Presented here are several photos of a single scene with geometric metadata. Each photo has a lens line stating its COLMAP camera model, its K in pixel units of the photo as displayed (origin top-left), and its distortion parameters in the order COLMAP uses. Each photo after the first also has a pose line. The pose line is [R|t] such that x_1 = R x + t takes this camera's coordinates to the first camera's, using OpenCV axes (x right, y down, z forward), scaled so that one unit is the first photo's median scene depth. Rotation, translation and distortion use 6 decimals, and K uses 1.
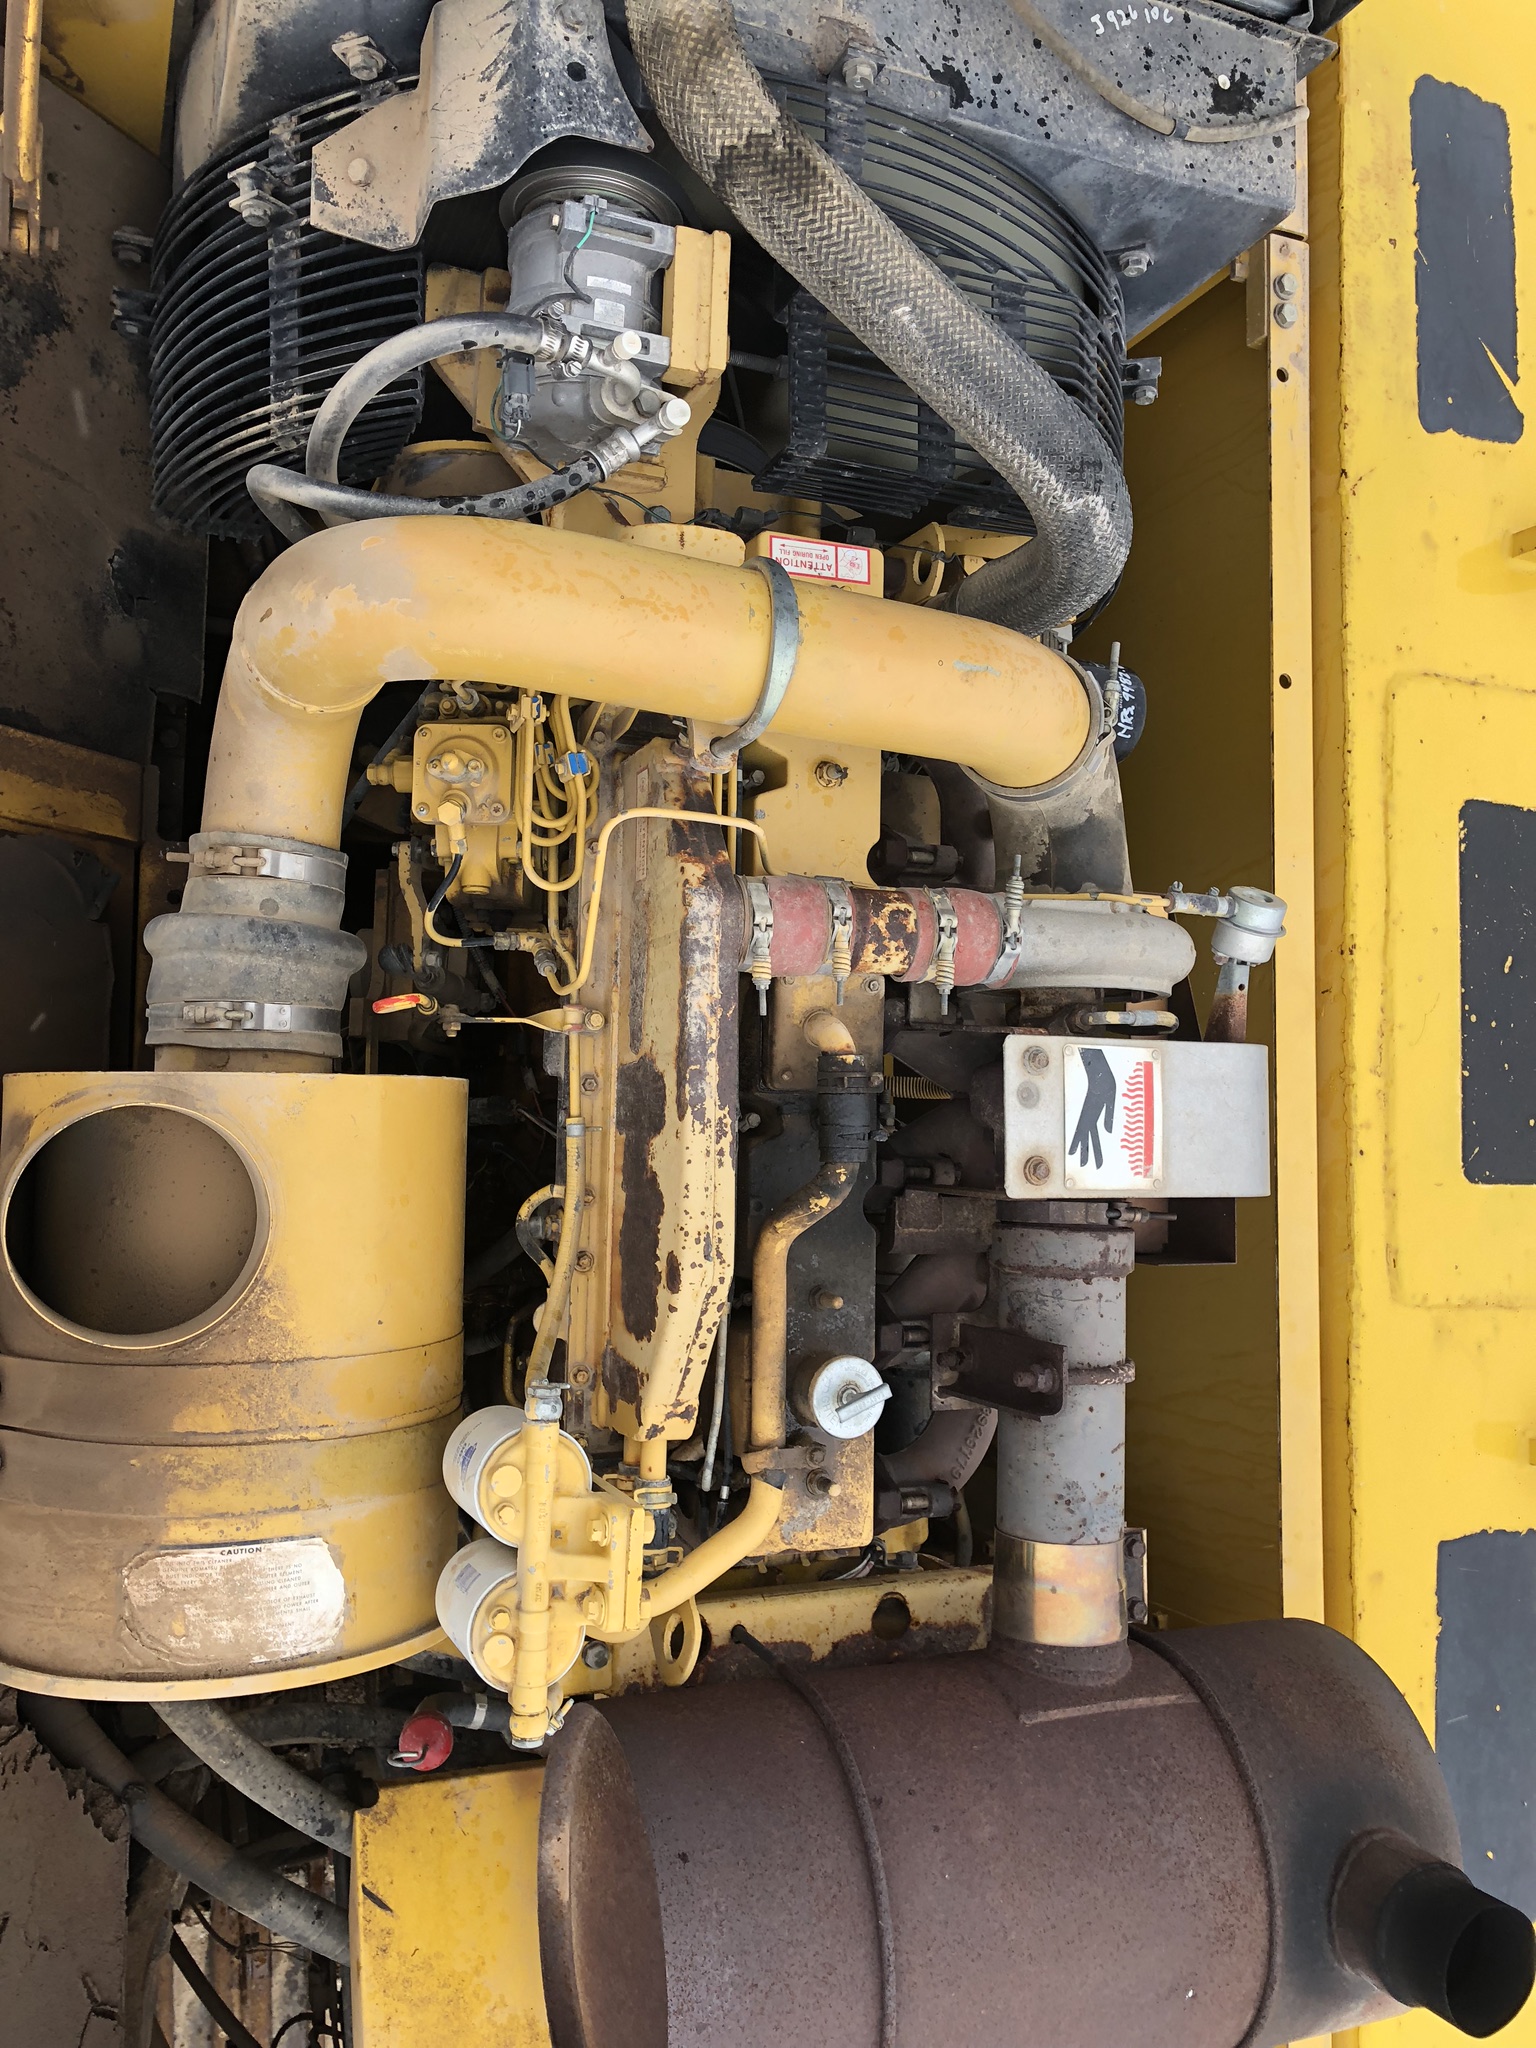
lens RADIAL K [[1671.9, 0, 770.0], [0, 1671.9, 1058.3], [0, 0, 1]] dist [0.051749, -0.045641]
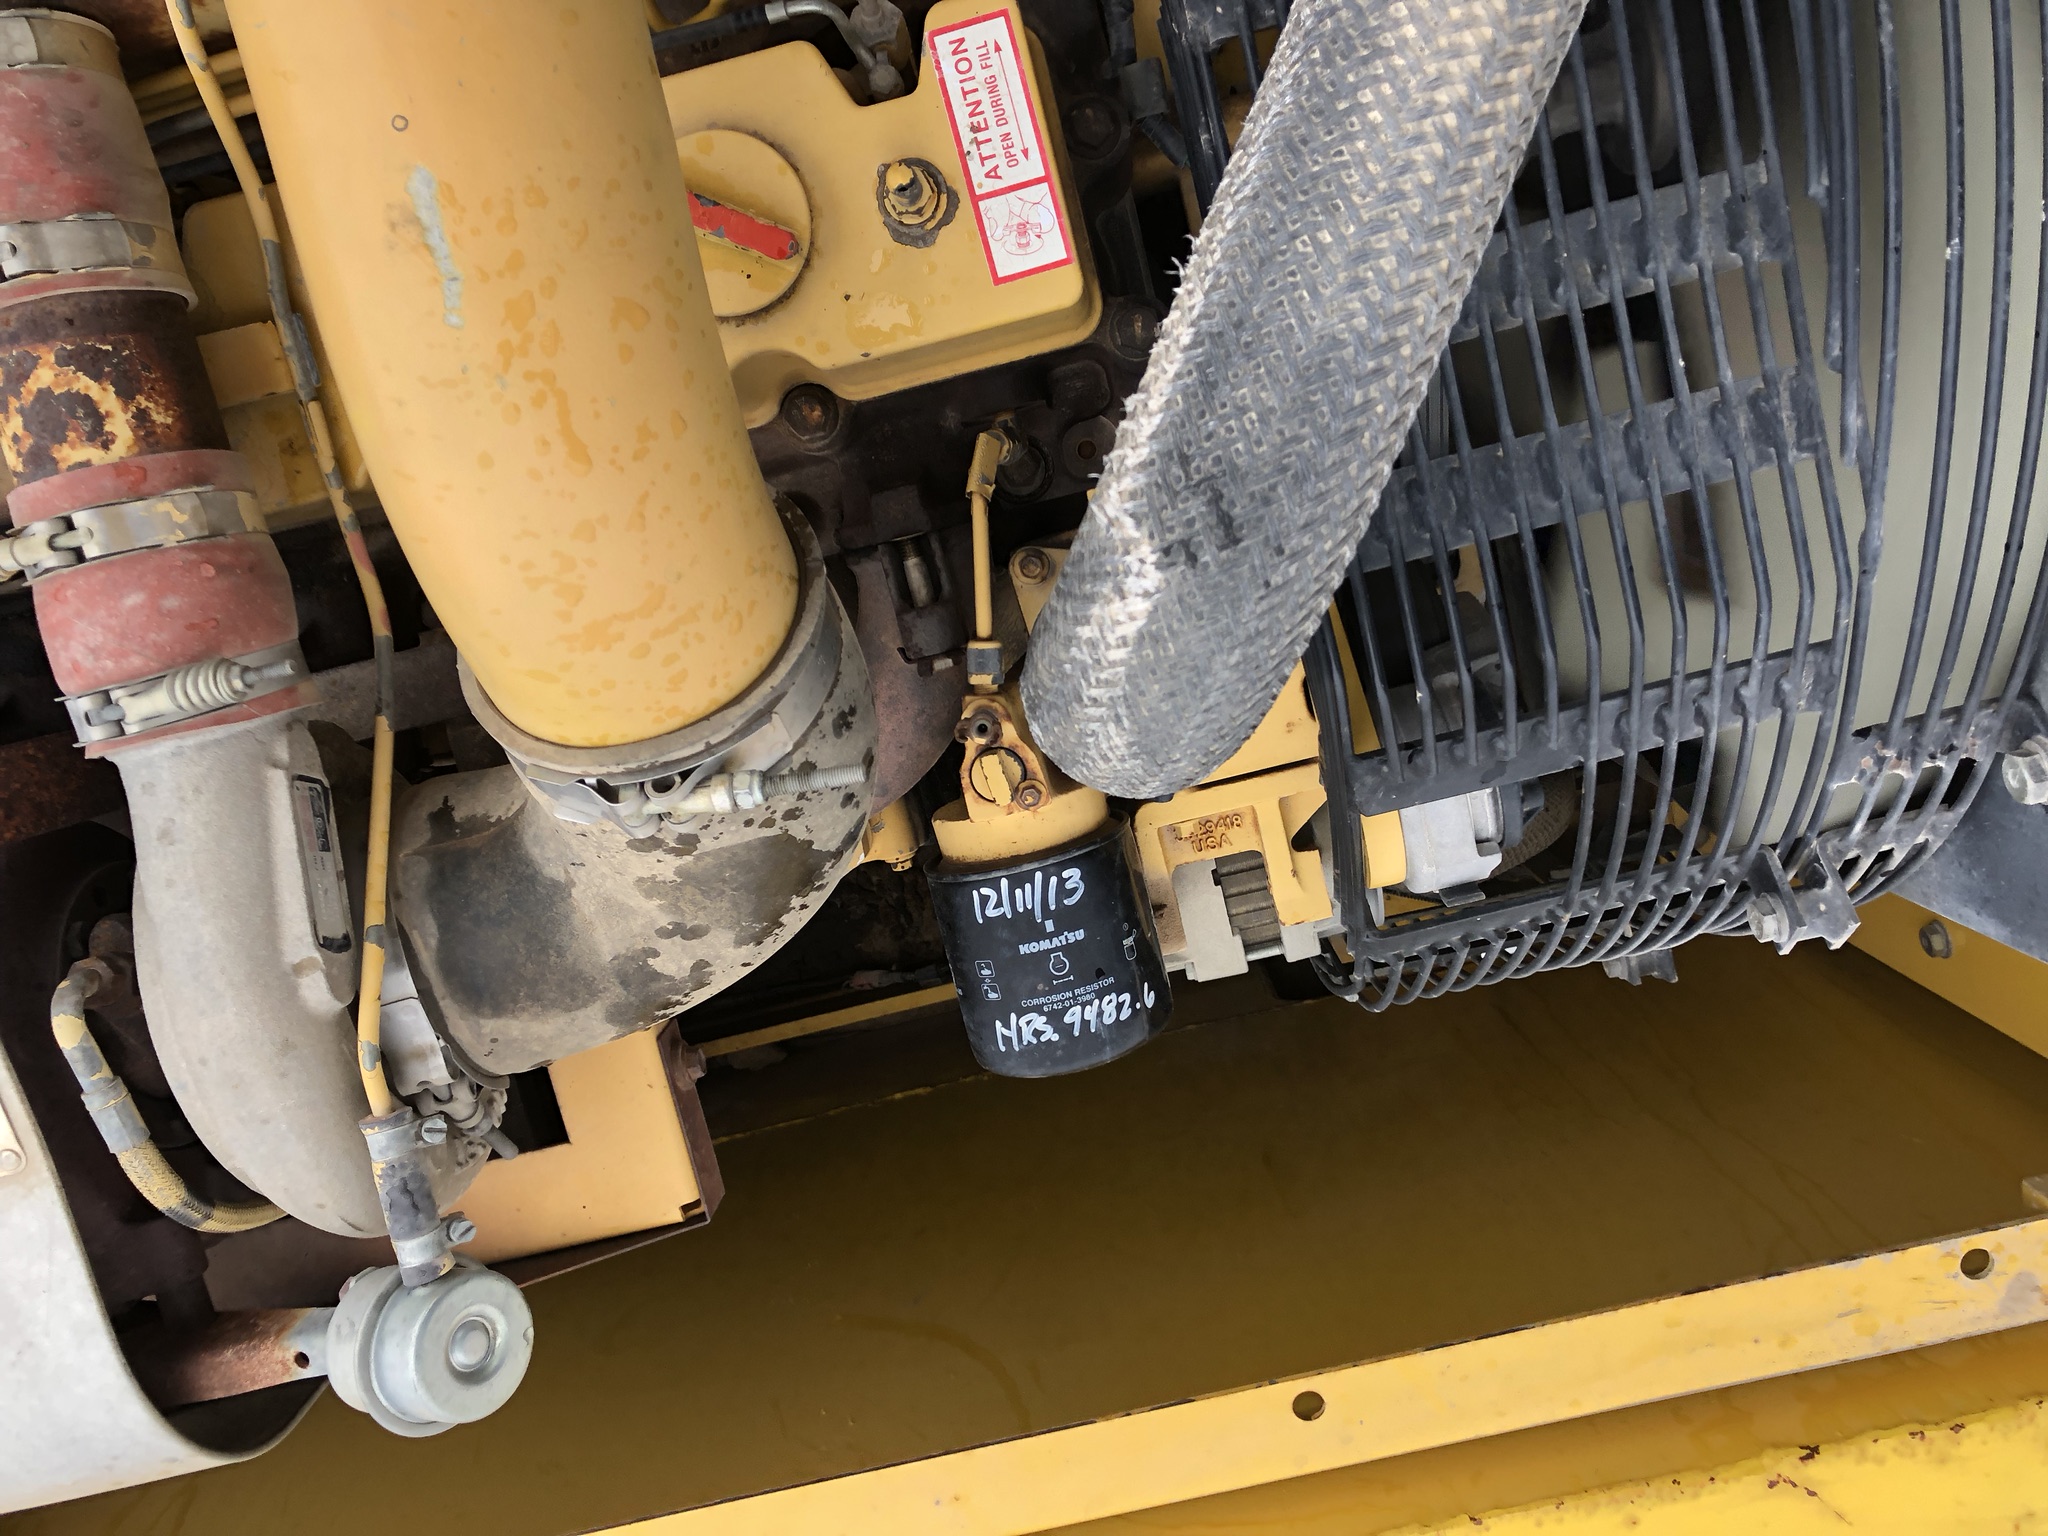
lens RADIAL K [[1671.9, 0, 1010.1], [0, 1671.9, 761.5], [0, 0, 1]] dist [0.051749, -0.045641]
pose [[0.223242, 0.943651, -0.244305, 0.289042], [-0.957809, 0.258900, 0.124794, -0.311852], [0.181013, 0.206138, 0.961635, 0.609042]]
